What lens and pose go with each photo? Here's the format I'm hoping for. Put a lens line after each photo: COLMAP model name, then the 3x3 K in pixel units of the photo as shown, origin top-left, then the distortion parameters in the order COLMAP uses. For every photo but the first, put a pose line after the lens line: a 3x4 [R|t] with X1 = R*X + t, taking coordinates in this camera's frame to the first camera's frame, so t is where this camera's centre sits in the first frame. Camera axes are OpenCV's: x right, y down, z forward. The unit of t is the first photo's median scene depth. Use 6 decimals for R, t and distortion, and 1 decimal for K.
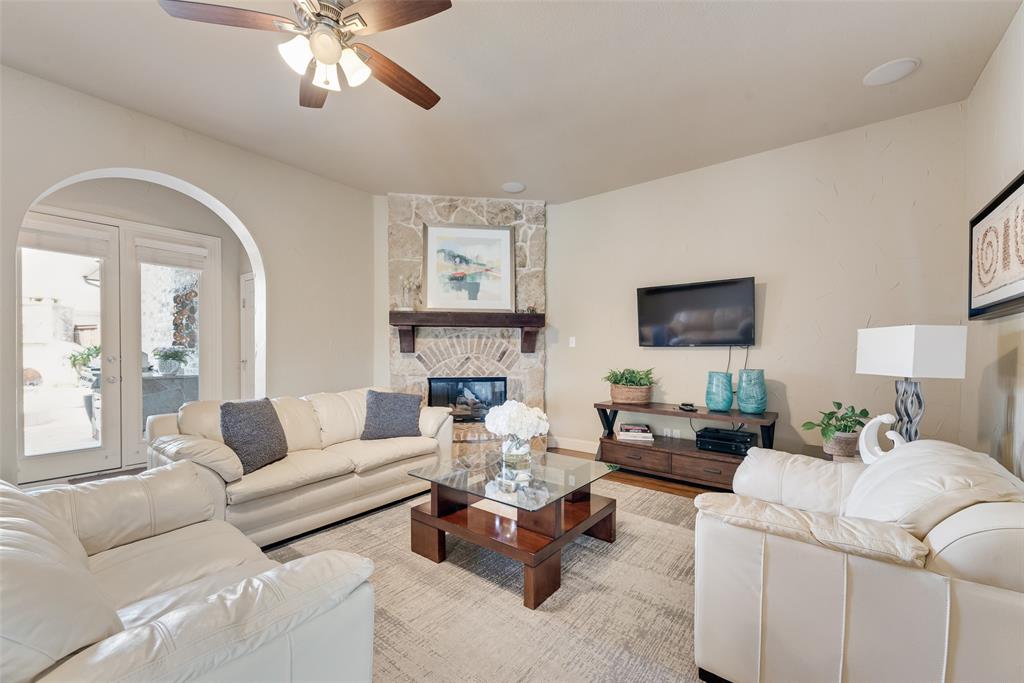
lens RADIAL K [[405.3, 0, 494.4], [0, 405.3, 352.3], [0, 0, 1]] dist [0.026427, 0.000038]
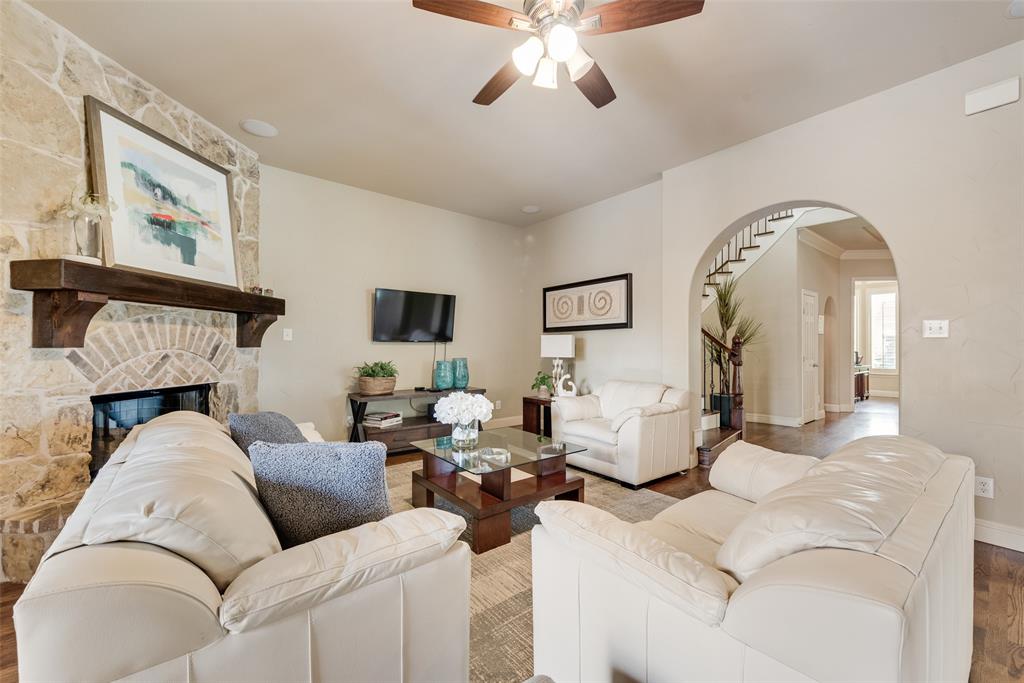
lens RADIAL K [[419.0, 0, 512.0], [0, 419.0, 341.5], [0, 0, 1]] dist [0.001911, 0.000156]
pose [[0.207422, 0.010690, 0.978193, -0.581962], [0.000819, 0.999938, -0.011101, -0.000542], [-0.978251, 0.003104, 0.207400, 0.362808]]
